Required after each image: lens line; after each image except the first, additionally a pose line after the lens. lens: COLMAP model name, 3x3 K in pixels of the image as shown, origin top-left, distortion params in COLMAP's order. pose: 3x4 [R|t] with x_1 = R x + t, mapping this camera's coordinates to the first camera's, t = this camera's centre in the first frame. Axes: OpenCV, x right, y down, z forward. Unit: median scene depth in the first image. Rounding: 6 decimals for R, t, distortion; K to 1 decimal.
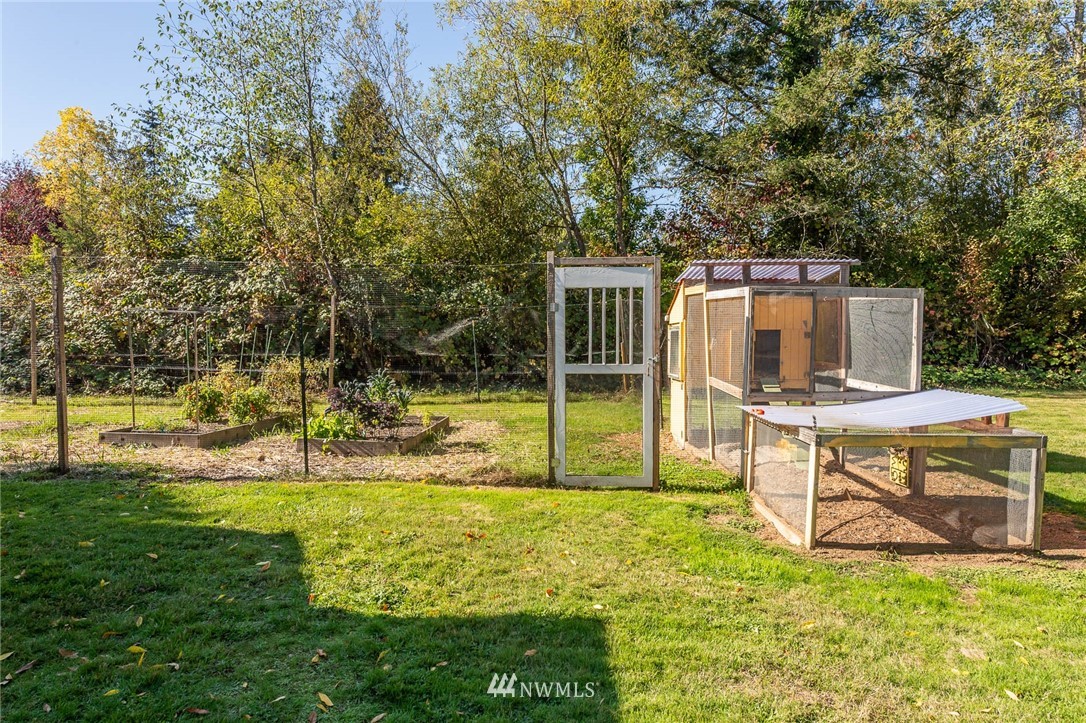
lens RADIAL K [[666.1, 0, 542.9], [0, 666.1, 378.4], [0, 0, 1]] dist [-0.000901, -0.000681]
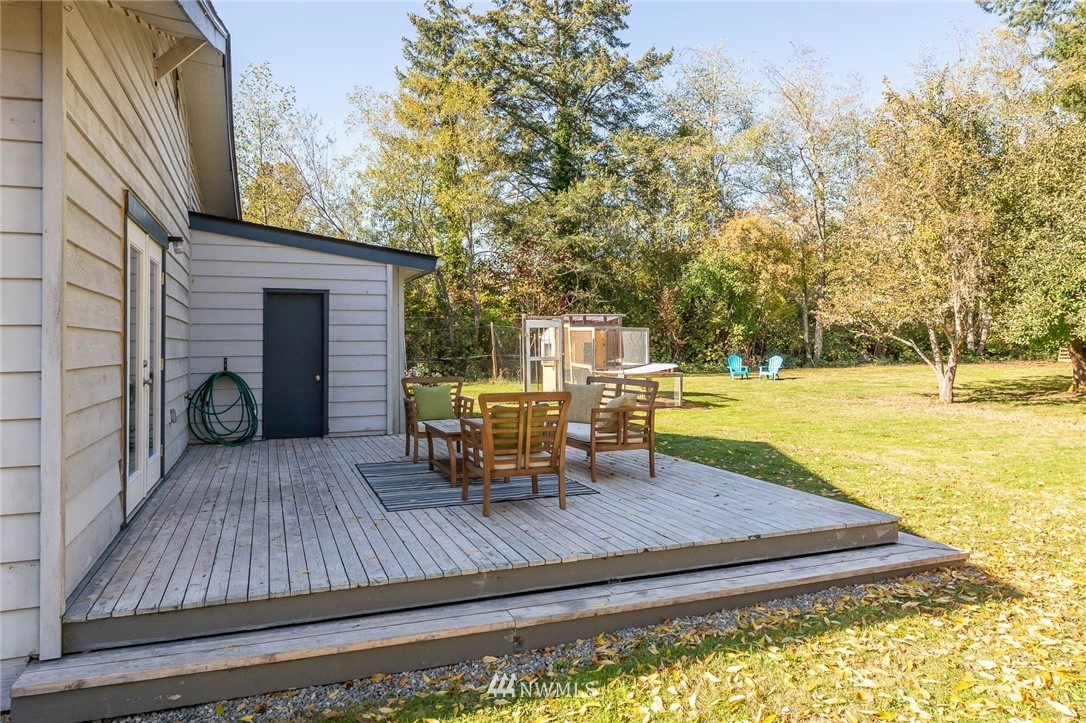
lens RADIAL K [[735.4, 0, 543.0], [0, 735.4, 361.5], [0, 0, 1]] dist [0.000312, 0.000028]
pose [[0.922152, -0.014447, 0.386558, -0.391013], [0.030642, 0.998890, -0.035767, 0.039387], [-0.385612, 0.044827, 0.921571, -0.631092]]
